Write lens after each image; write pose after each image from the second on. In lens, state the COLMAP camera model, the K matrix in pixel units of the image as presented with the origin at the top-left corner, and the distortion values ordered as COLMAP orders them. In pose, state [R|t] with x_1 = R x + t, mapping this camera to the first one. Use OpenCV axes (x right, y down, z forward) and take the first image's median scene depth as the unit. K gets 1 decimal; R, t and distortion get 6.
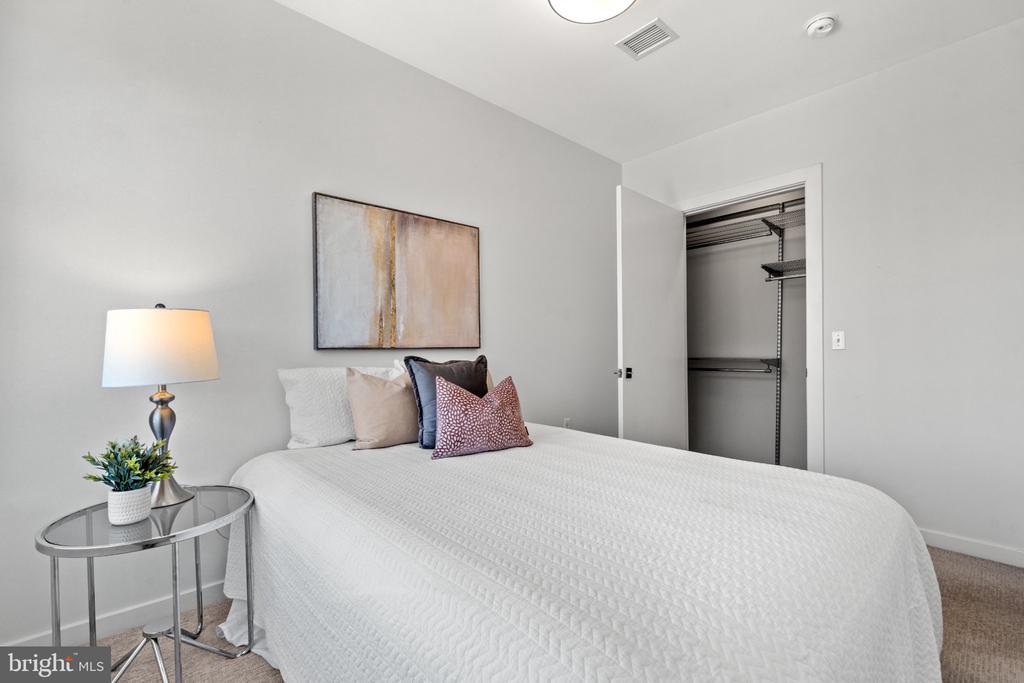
lens RADIAL K [[449.6, 0, 520.3], [0, 449.6, 346.1], [0, 0, 1]] dist [-0.002634, -0.000583]
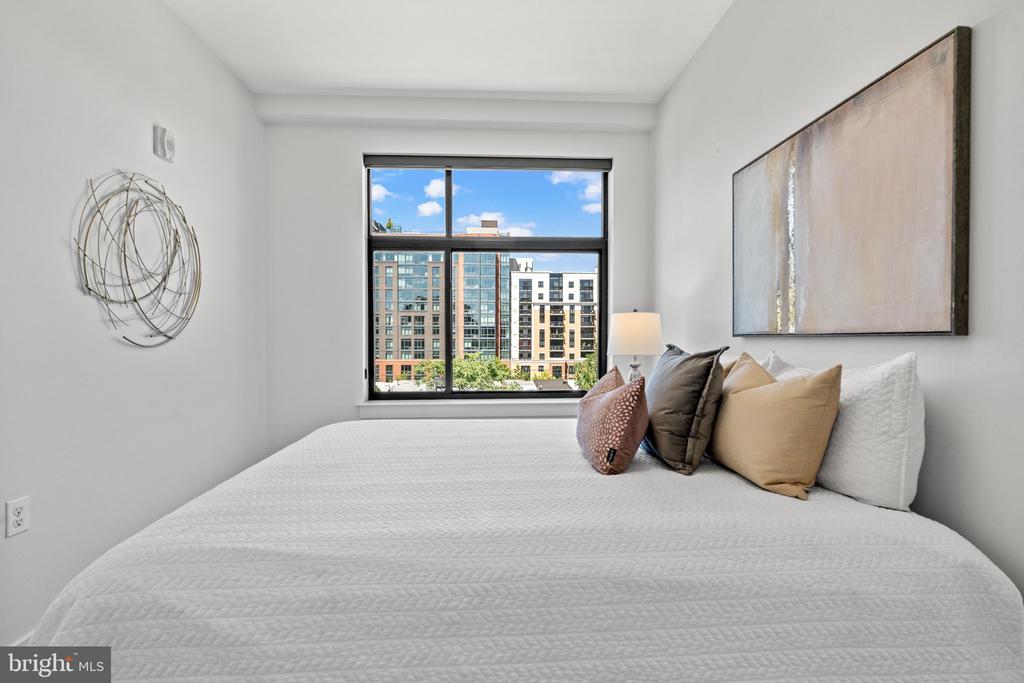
lens RADIAL K [[449.6, 0, 511.3], [0, 449.6, 345.6], [0, 0, 1]] dist [-0.002634, -0.000583]
pose [[-0.624835, 0.021494, -0.780461, 0.540104], [0.008767, 0.999751, 0.020515, 0.003170], [0.780708, 0.005976, -0.624868, 1.100515]]
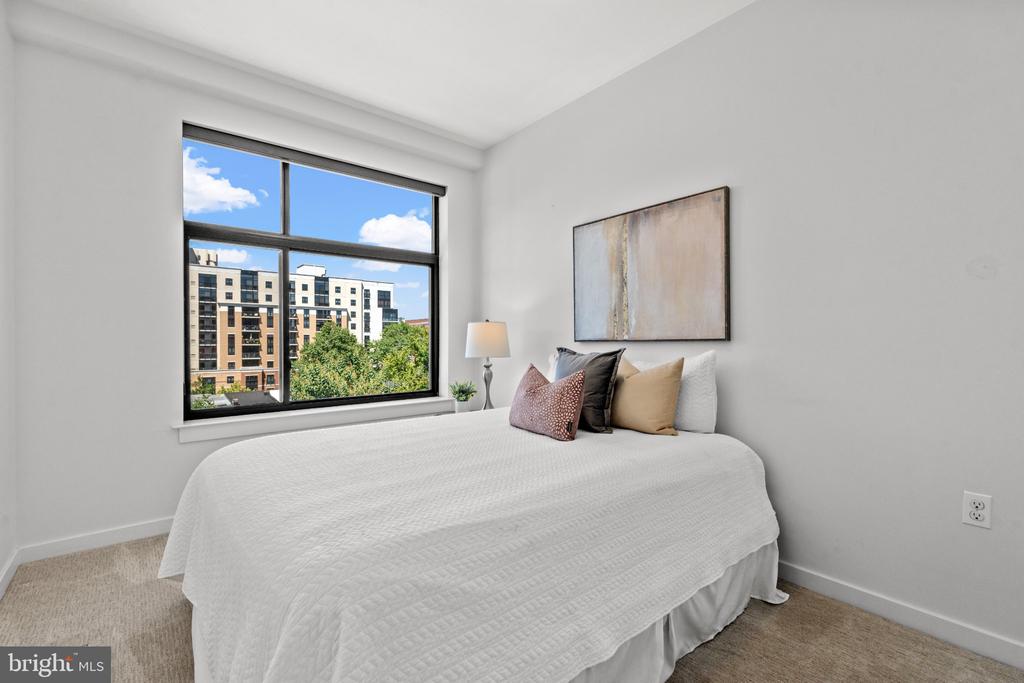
lens RADIAL K [[449.6, 0, 505.0], [0, 449.6, 345.3], [0, 0, 1]] dist [-0.002634, -0.000583]
pose [[-0.040433, 0.014237, -0.999081, 0.827044], [0.010135, 0.999853, 0.013837, -0.001978], [0.999131, -0.009566, -0.040572, 0.753519]]
